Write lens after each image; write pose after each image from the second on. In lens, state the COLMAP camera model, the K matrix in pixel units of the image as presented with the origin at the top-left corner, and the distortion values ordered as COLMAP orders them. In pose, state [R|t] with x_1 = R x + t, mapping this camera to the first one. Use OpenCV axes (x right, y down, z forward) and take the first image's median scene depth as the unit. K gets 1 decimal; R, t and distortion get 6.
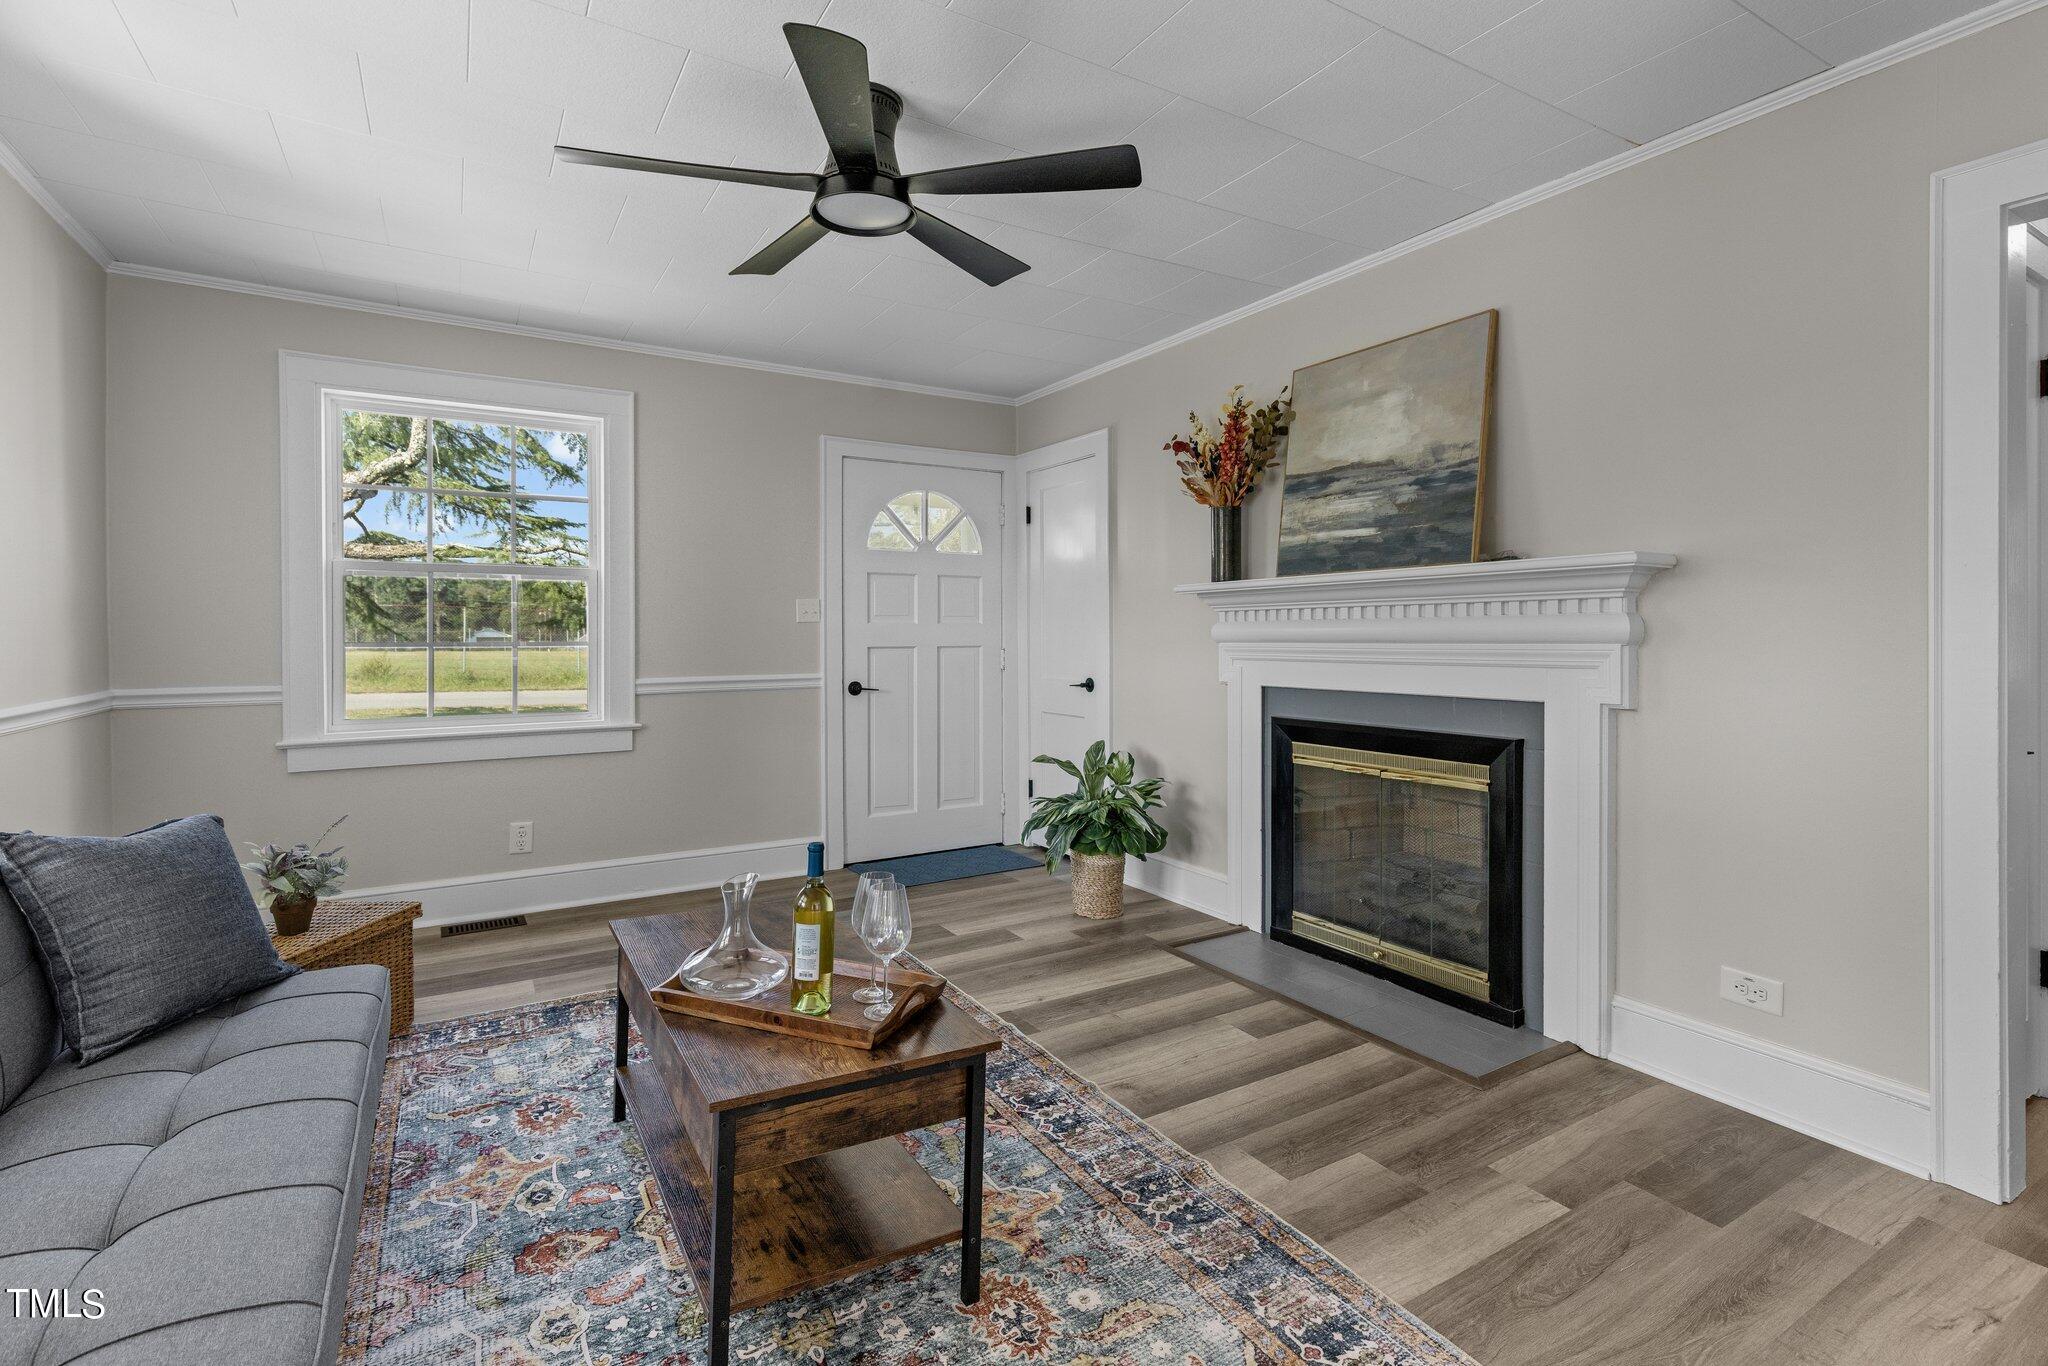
lens RADIAL K [[954.1, 0, 1024.4], [0, 954.1, 642.5], [0, 0, 1]] dist [0.005481, -0.000029]
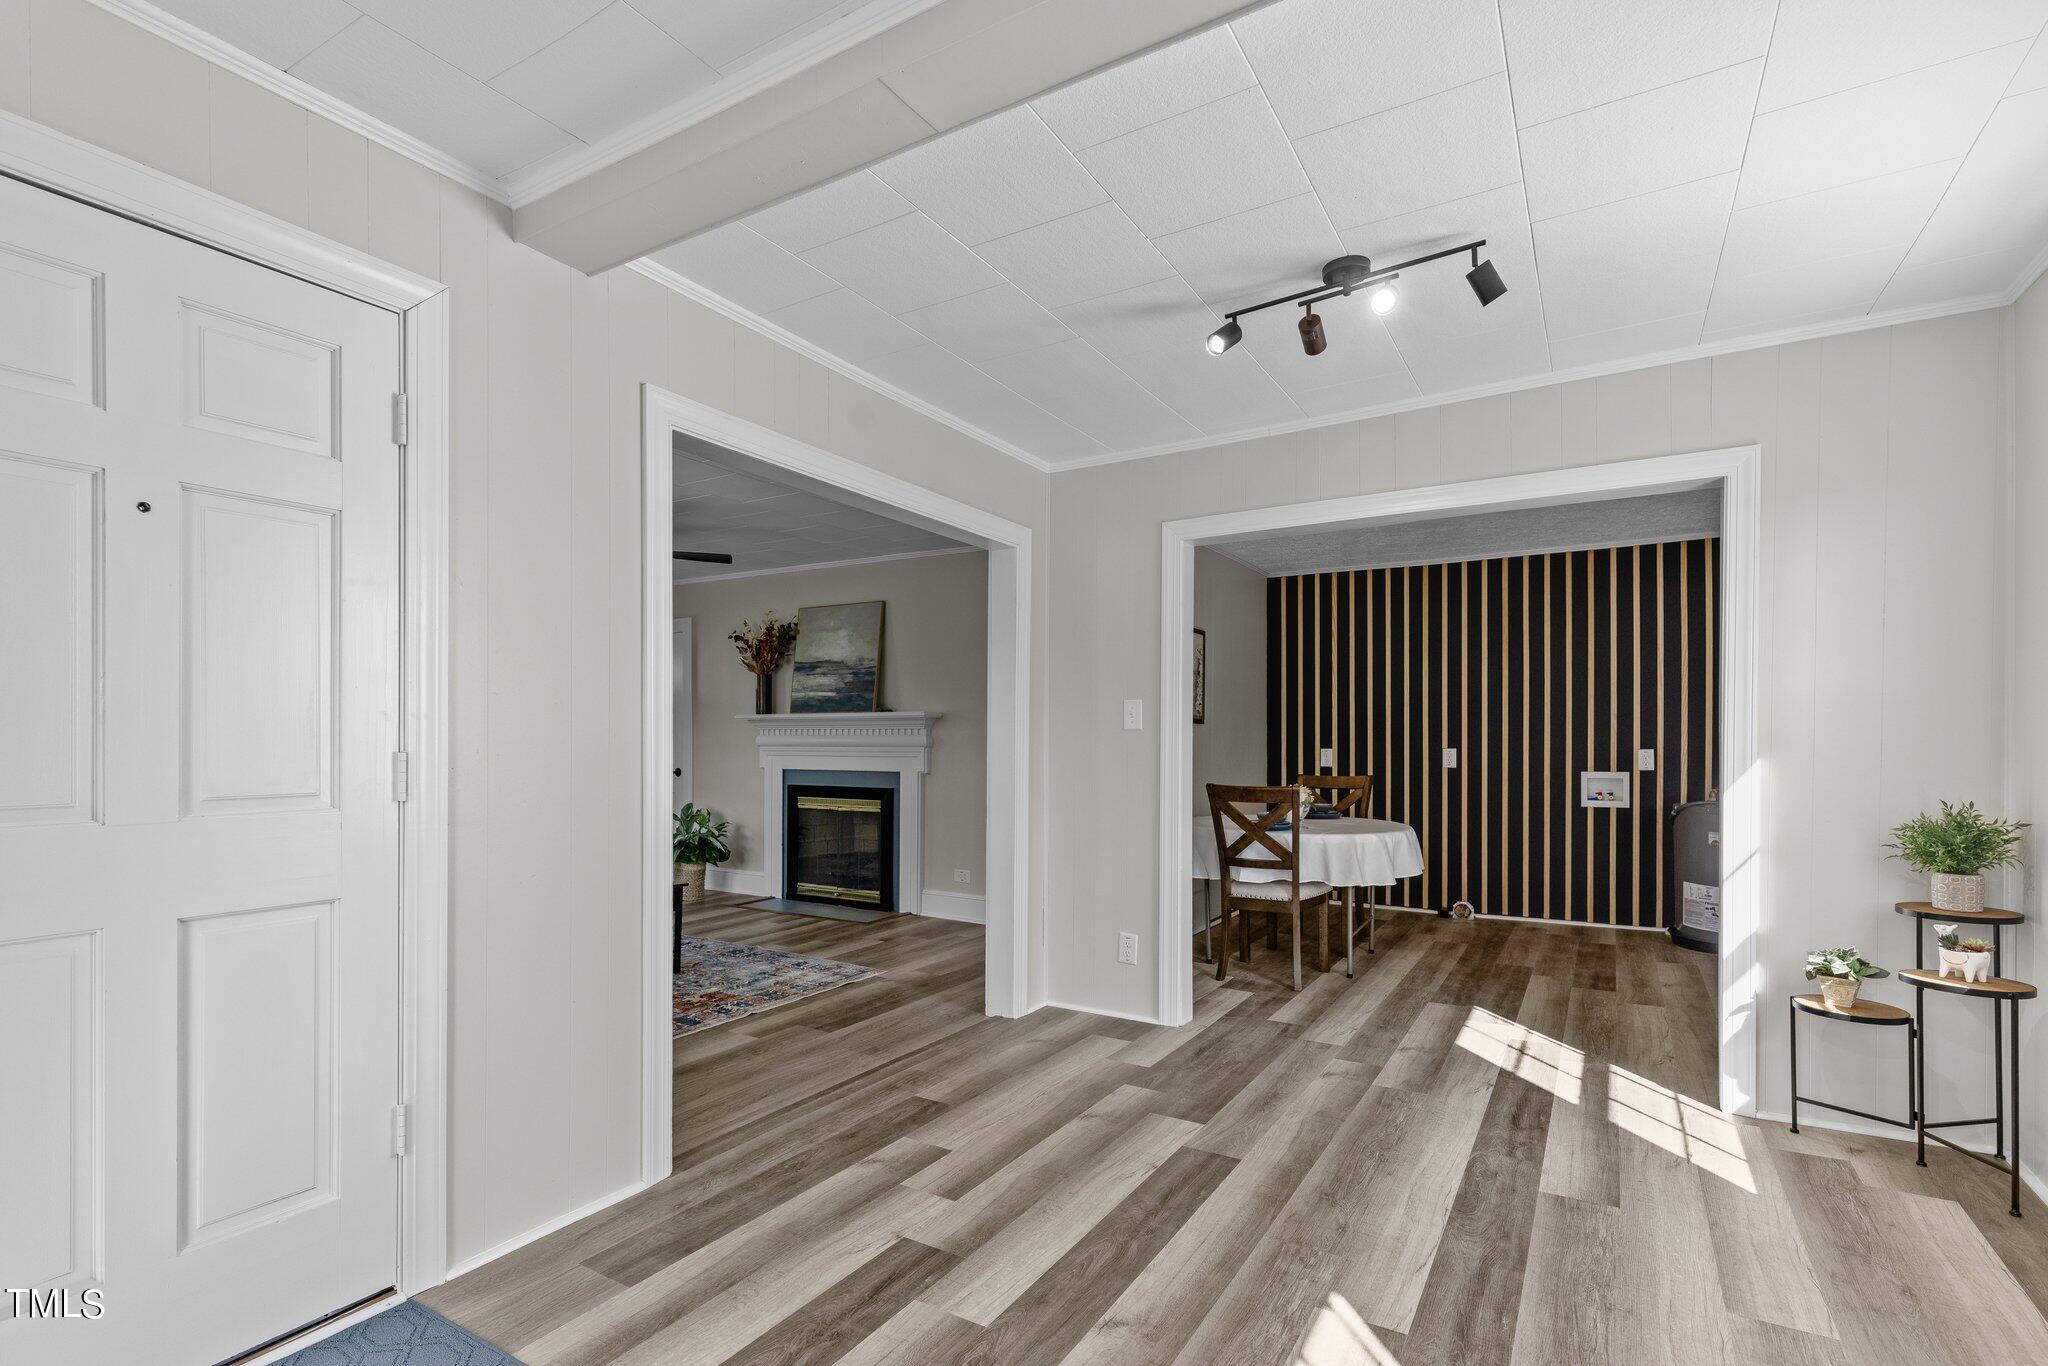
lens RADIAL K [[954.1, 0, 1017.5], [0, 954.1, 737.9], [0, 0, 1]] dist [0.005481, -0.000029]
pose [[0.889593, 0.003109, 0.456743, -0.224212], [-0.000720, 0.999985, -0.005405, -0.007434], [-0.456753, 0.004479, 0.889582, -0.995984]]
